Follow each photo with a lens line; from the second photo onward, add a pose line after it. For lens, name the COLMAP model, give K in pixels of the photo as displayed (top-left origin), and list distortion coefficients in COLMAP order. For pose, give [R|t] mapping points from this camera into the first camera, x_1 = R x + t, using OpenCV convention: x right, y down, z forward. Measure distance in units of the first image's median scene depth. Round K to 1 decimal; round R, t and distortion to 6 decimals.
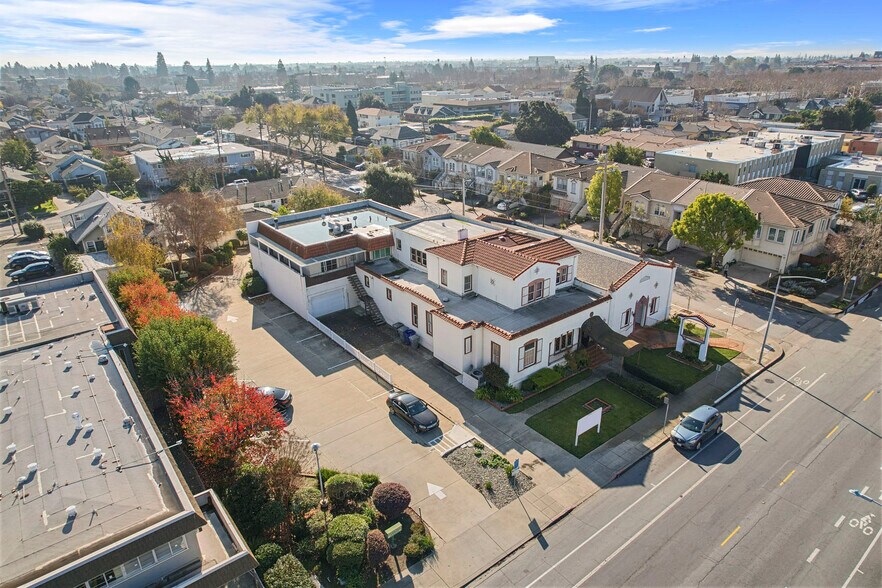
lens RADIAL K [[563.3, 0, 443.5], [0, 563.3, 292.1], [0, 0, 1]] dist [-0.077847, 0.068365]
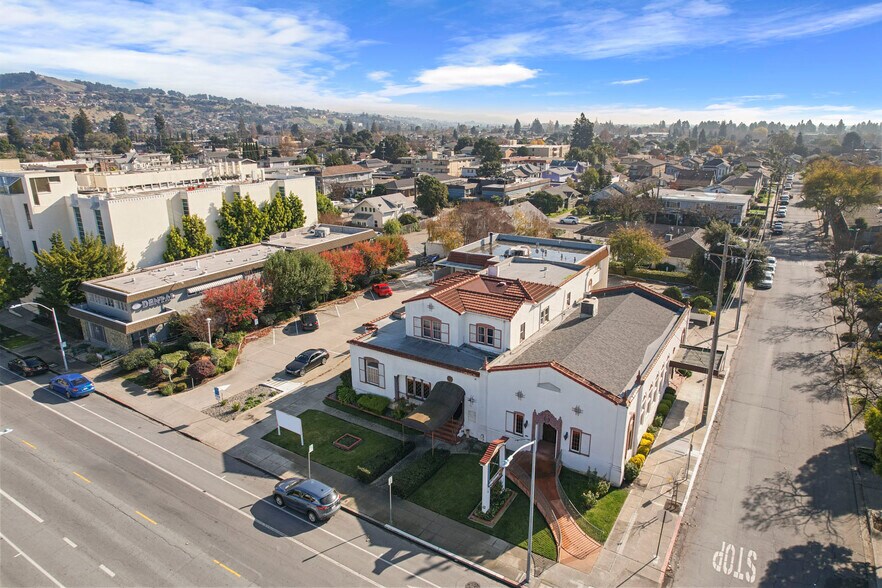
lens RADIAL K [[563.3, 0, 443.5], [0, 563.3, 292.1], [0, 0, 1]] dist [-0.077847, 0.068365]
pose [[0.336302, 0.282544, -0.898371, 0.996042], [-0.365539, 0.918305, 0.151975, -0.208635], [0.867918, 0.277280, 0.412109, 0.608263]]
